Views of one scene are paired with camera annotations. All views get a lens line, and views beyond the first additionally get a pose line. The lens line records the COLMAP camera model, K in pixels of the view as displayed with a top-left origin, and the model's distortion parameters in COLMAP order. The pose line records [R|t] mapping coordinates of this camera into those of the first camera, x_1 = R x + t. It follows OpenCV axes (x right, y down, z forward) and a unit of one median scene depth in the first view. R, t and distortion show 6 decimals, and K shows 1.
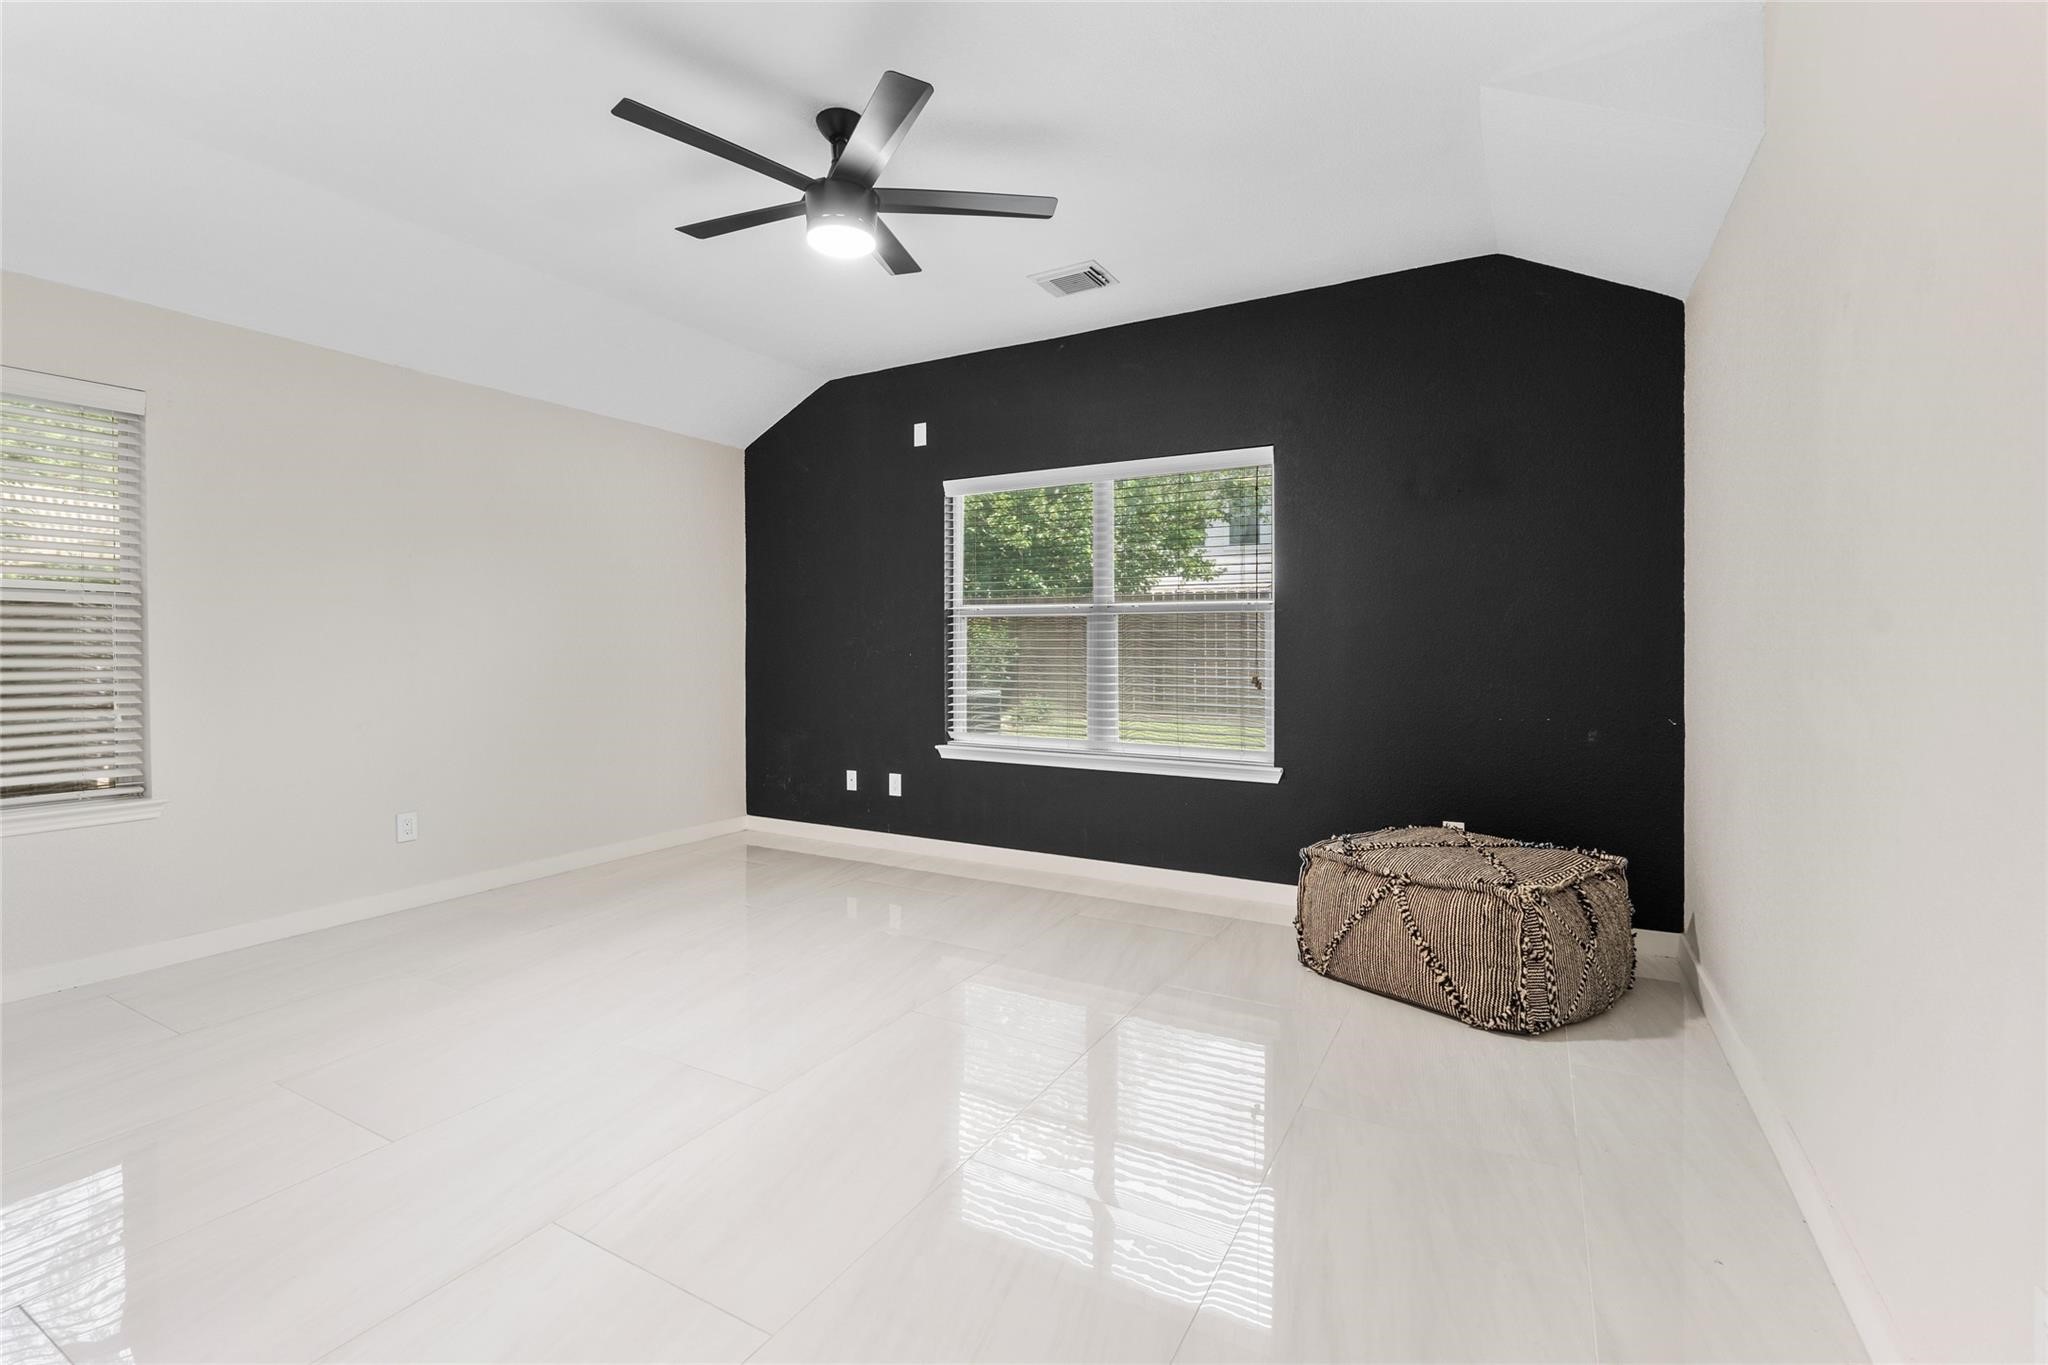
lens RADIAL K [[905.9, 0, 1024.4], [0, 905.9, 673.2], [0, 0, 1]] dist [-0.000313, -0.000016]
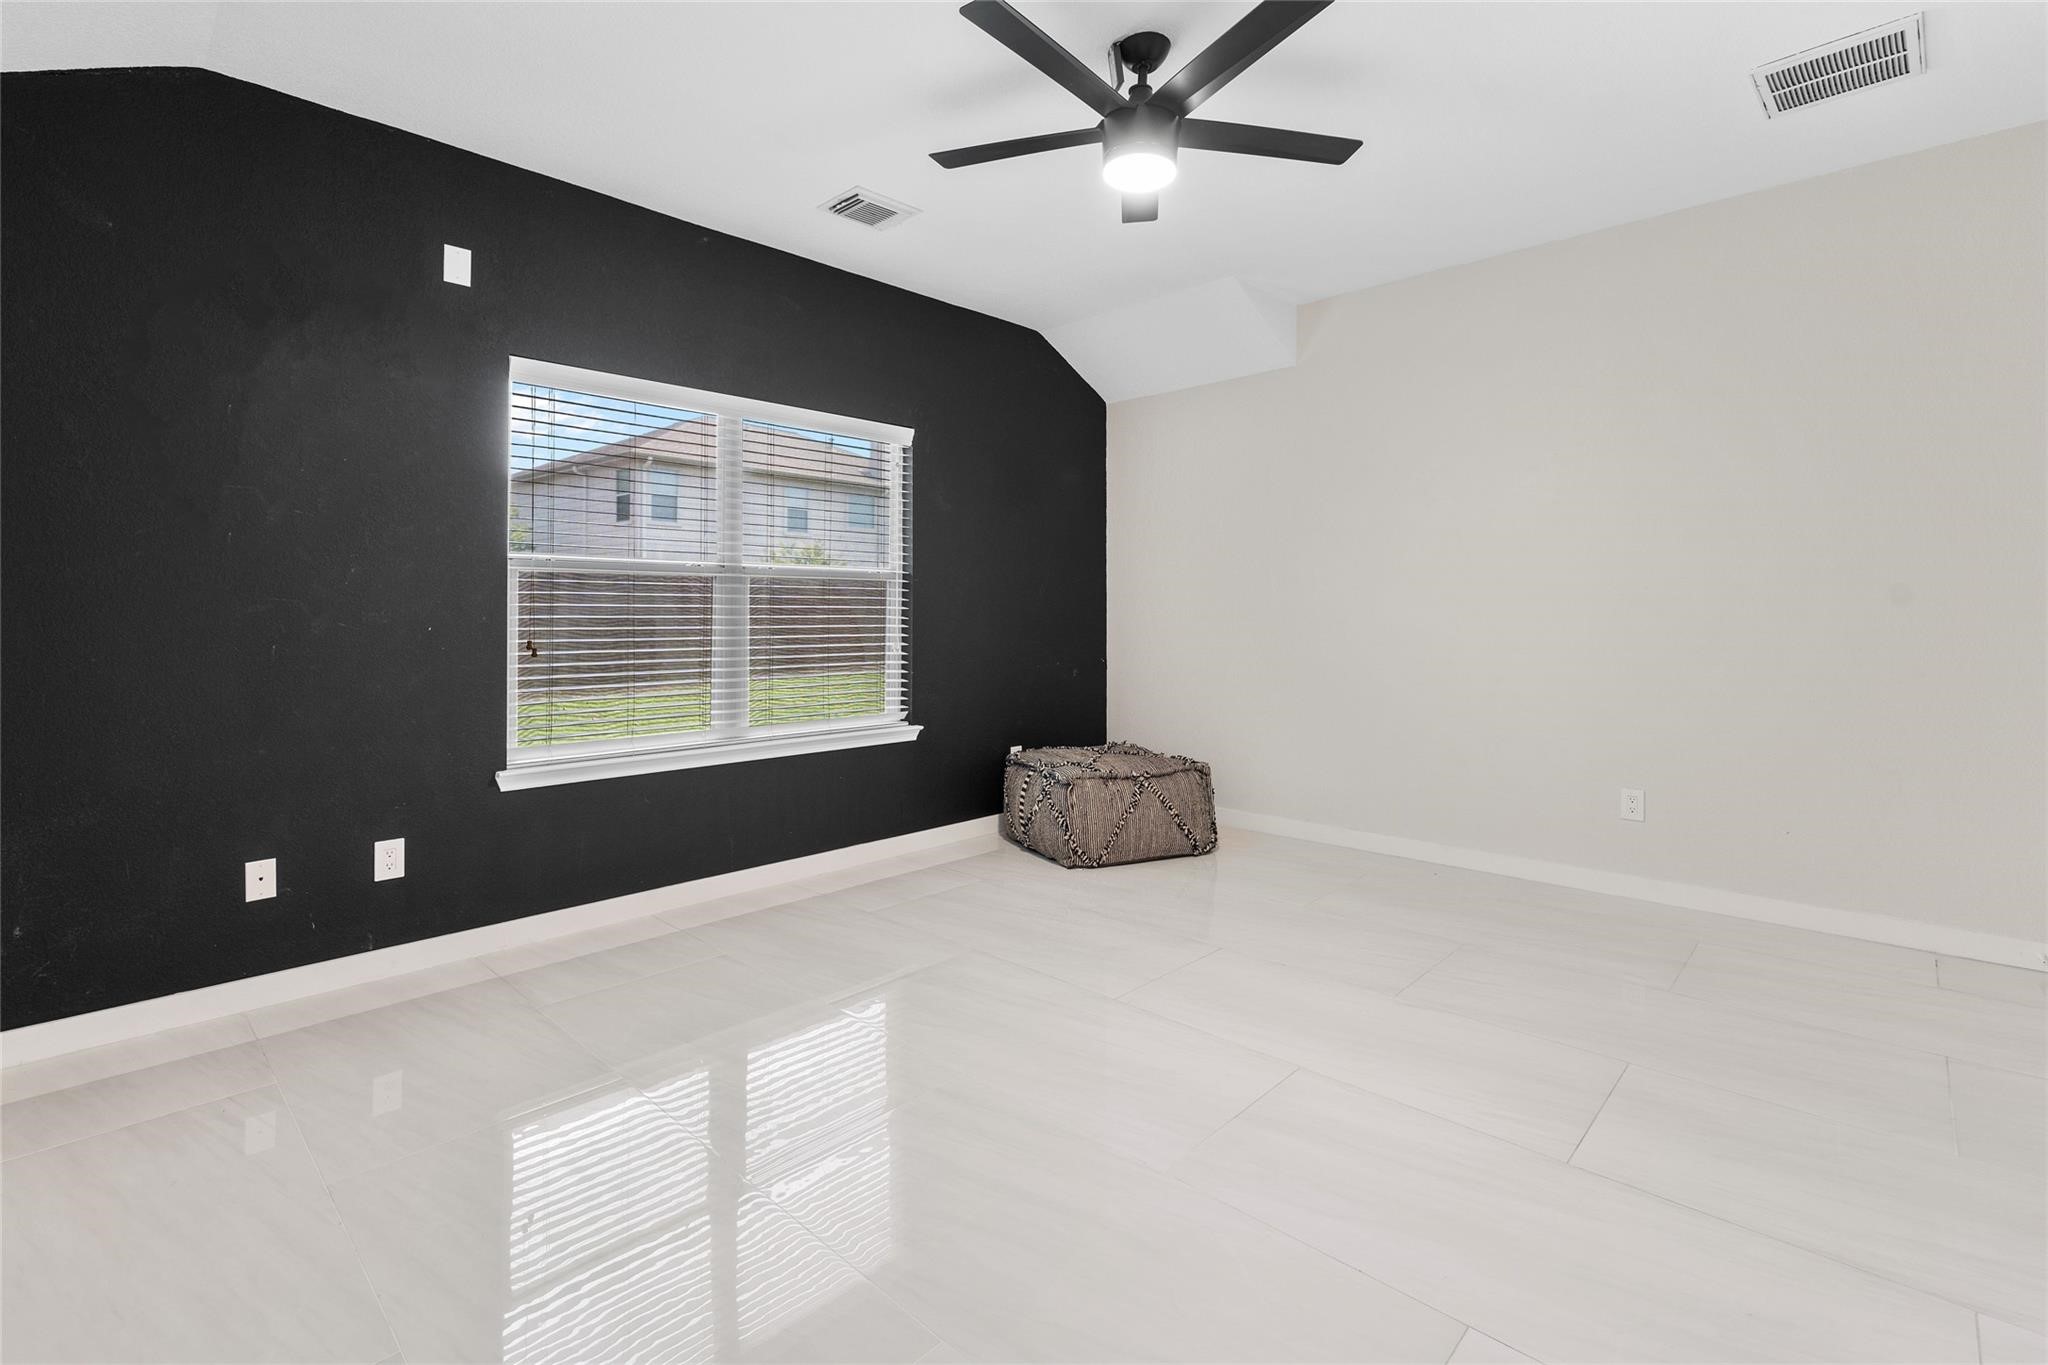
lens RADIAL K [[905.9, 0, 1046.7], [0, 905.9, 626.0], [0, 0, 1]] dist [-0.000313, -0.000016]
pose [[0.254407, -0.011442, 0.967030, -0.654064], [0.034049, 0.999416, 0.002867, -0.011414], [-0.966498, 0.032197, 0.254648, 0.511209]]
